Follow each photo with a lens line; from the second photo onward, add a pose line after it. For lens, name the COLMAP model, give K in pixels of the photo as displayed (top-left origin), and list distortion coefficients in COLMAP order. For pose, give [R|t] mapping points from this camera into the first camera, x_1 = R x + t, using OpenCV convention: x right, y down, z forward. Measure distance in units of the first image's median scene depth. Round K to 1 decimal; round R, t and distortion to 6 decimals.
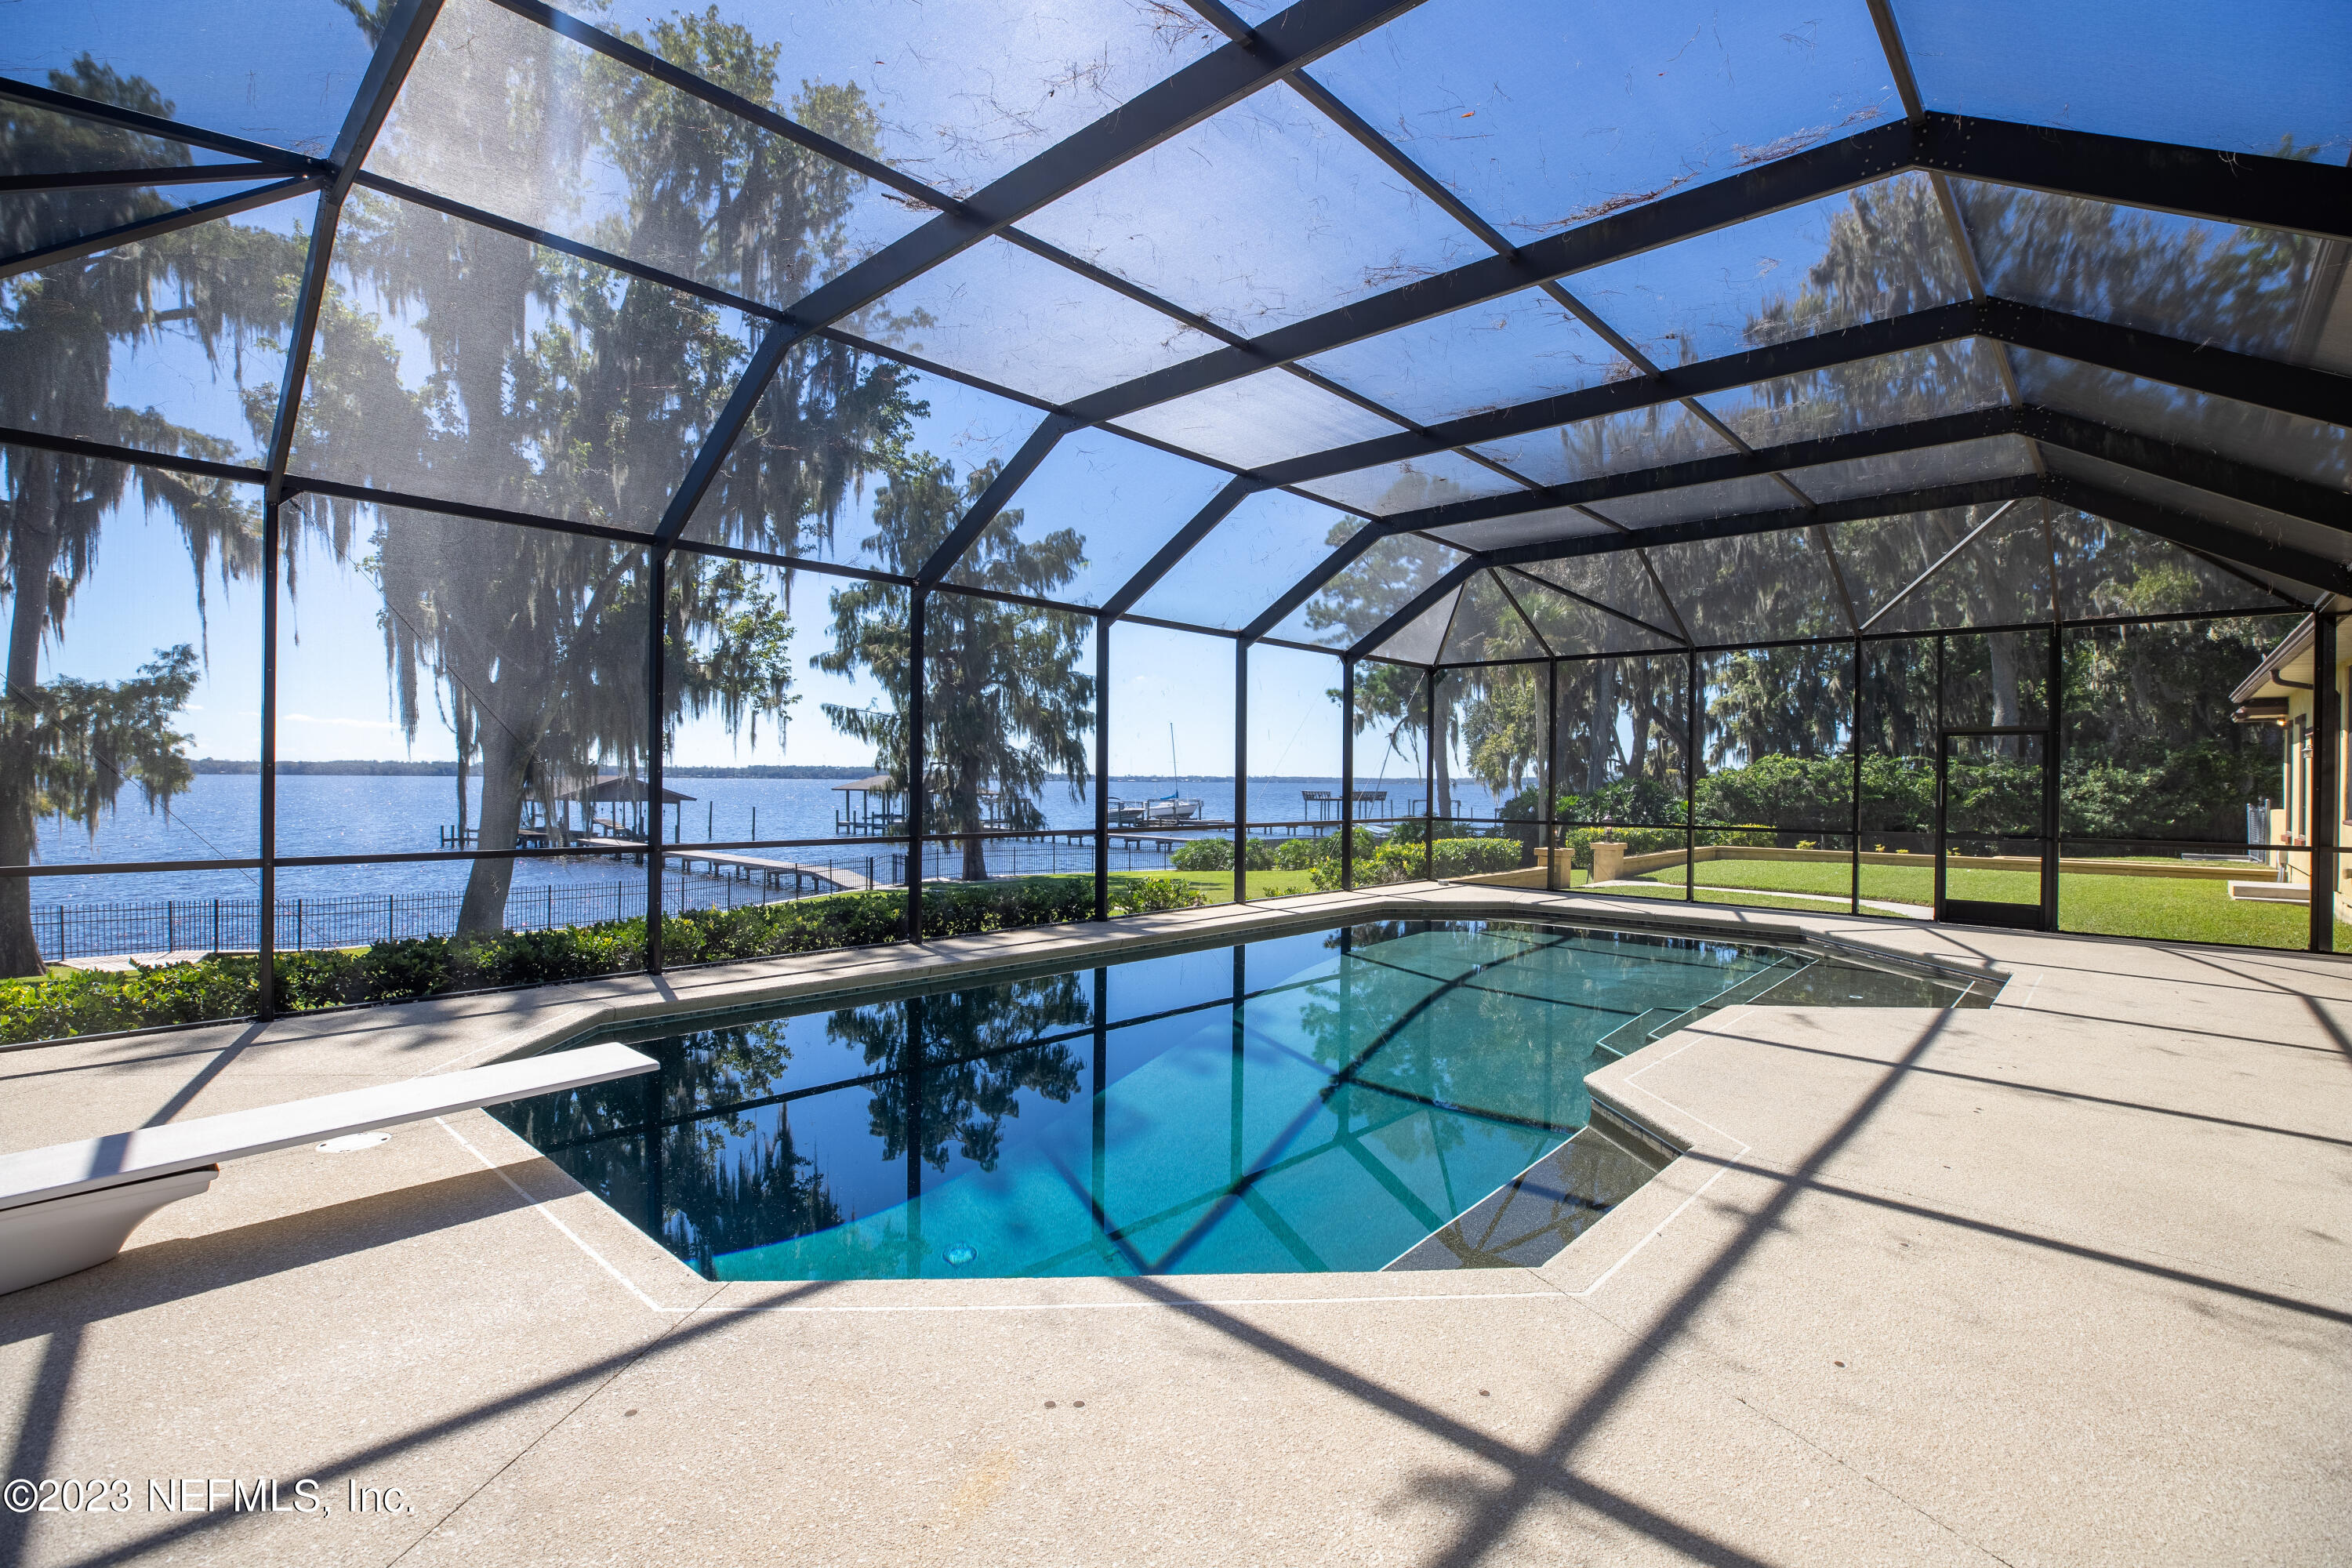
lens RADIAL K [[1125.8, 0, 1198.3], [0, 1125.8, 777.8], [0, 0, 1]] dist [0.005622, 0.000578]
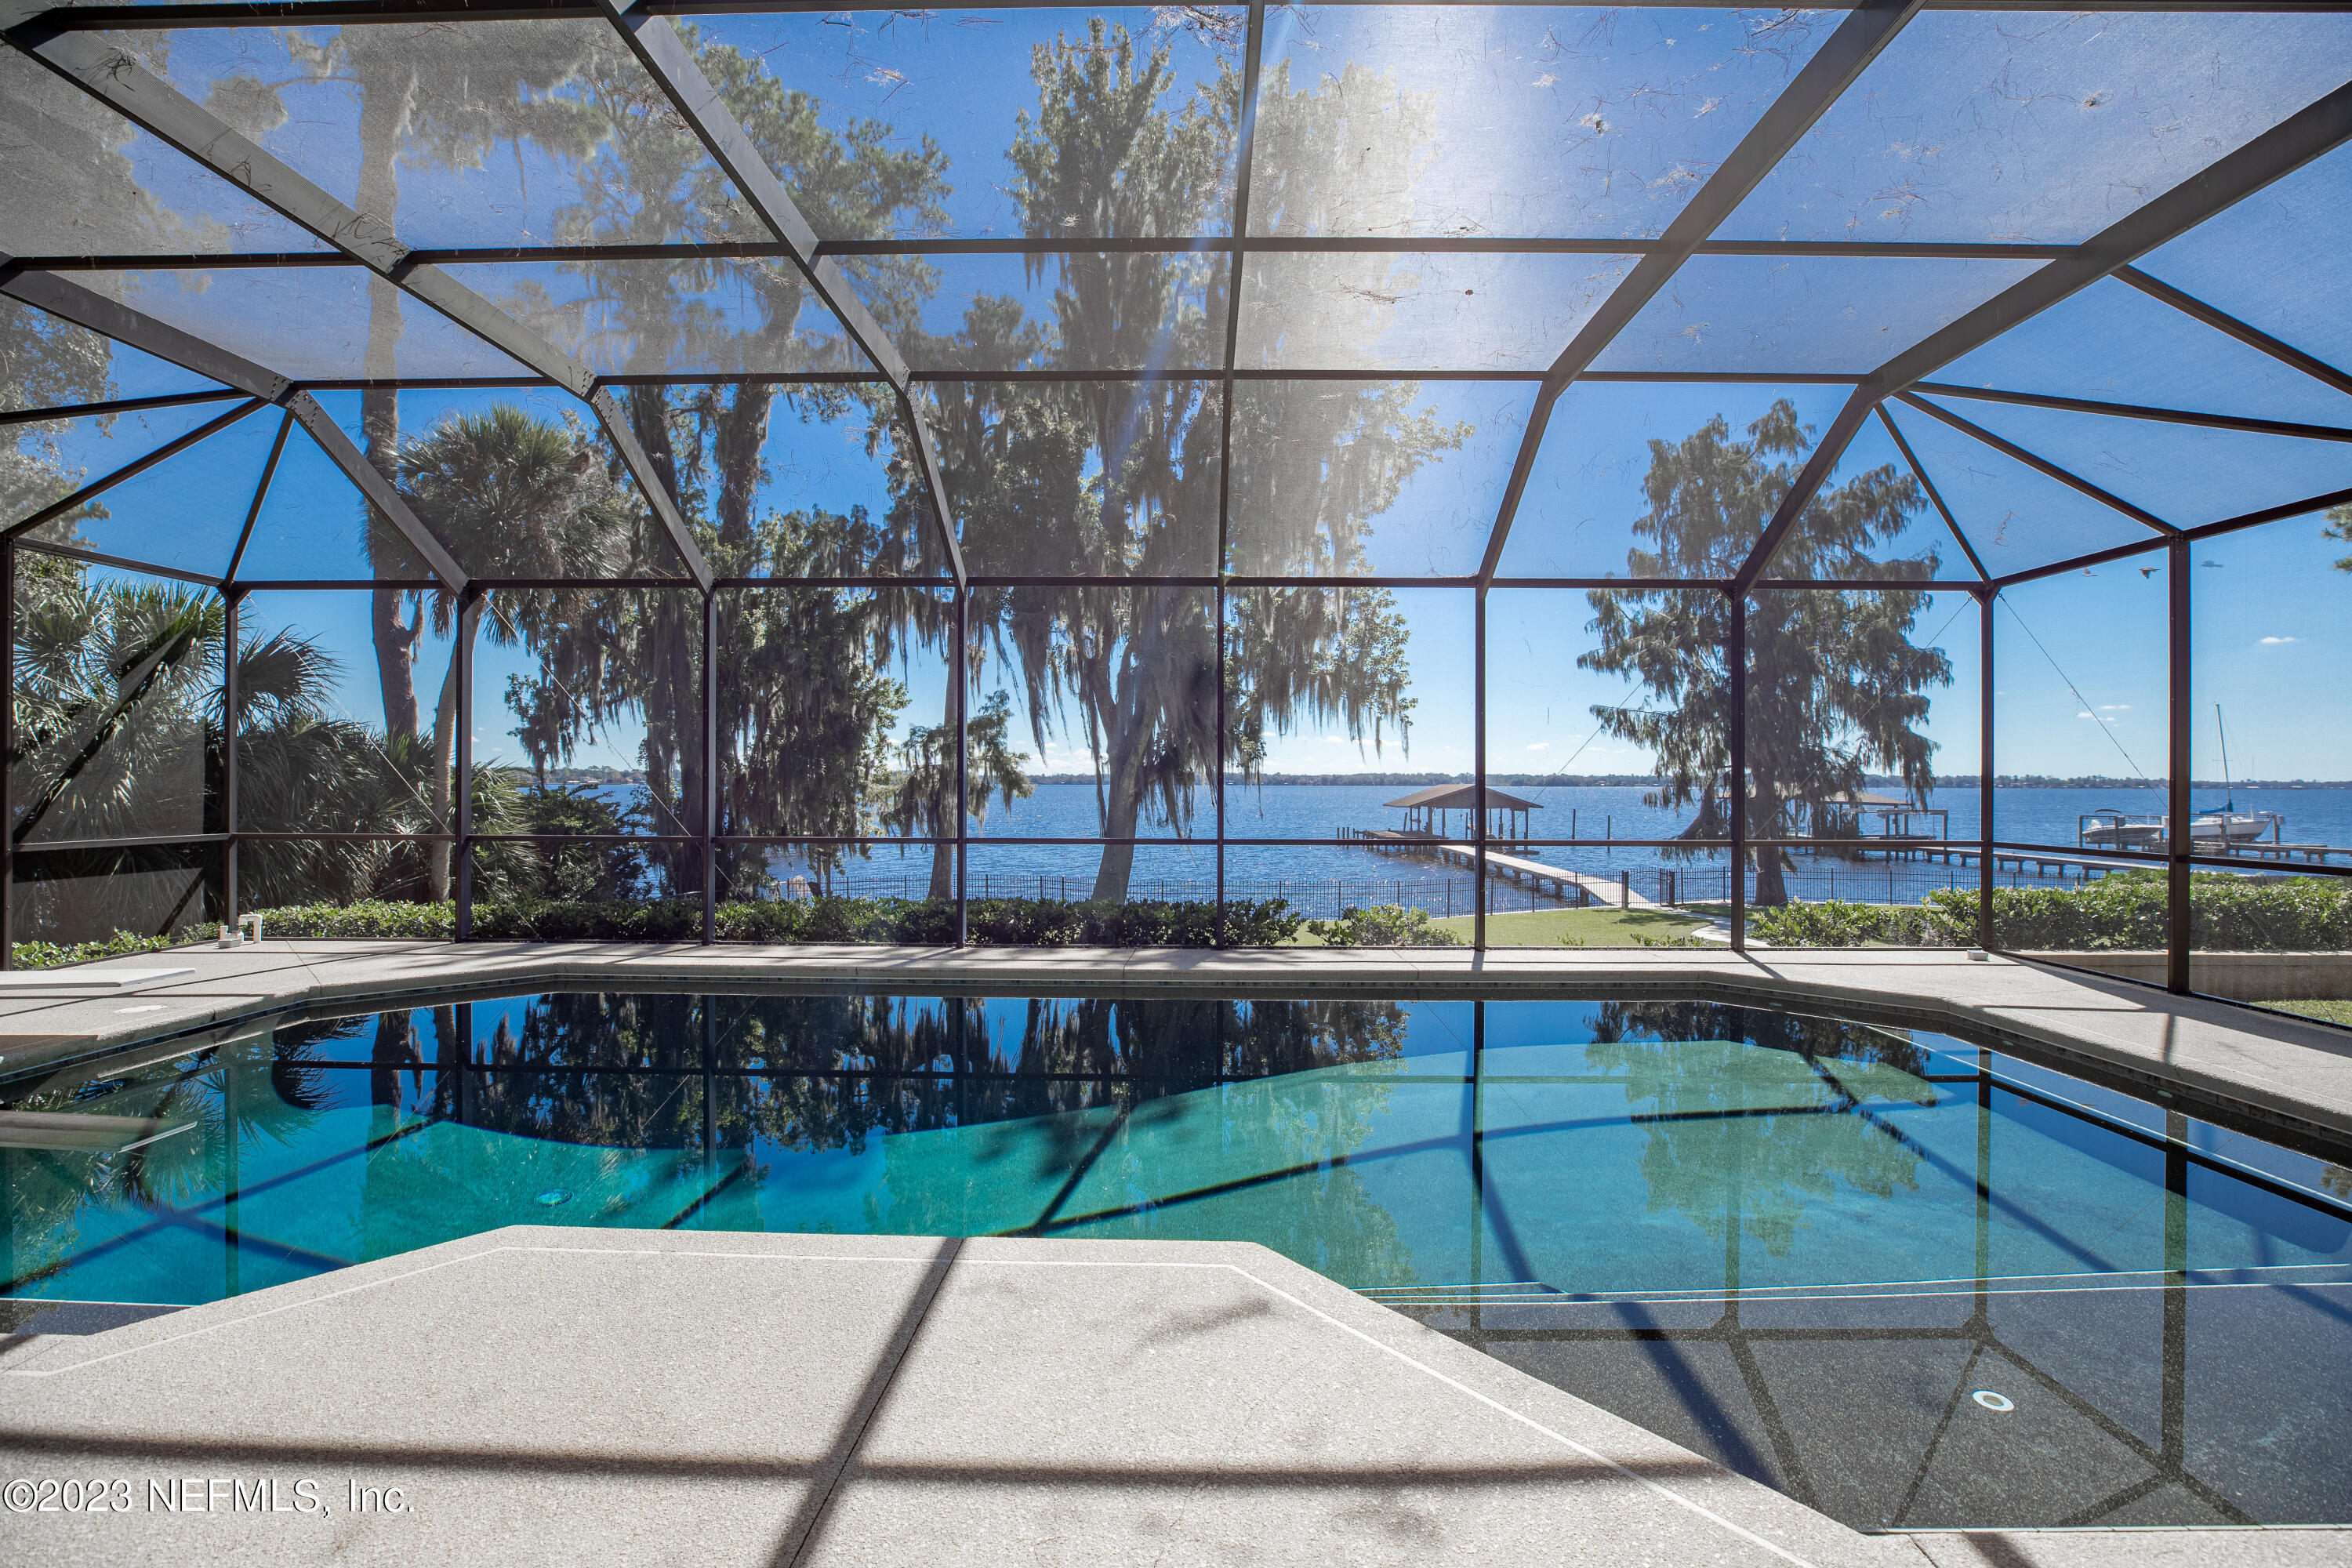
lens RADIAL K [[1125.8, 0, 1172.4], [0, 1125.8, 773.5], [0, 0, 1]] dist [0.005622, 0.000578]
pose [[0.675514, -0.014080, -0.737213, 0.127823], [0.005156, 0.999883, -0.014372, 0.002287], [0.737329, 0.005907, 0.675508, 0.107564]]
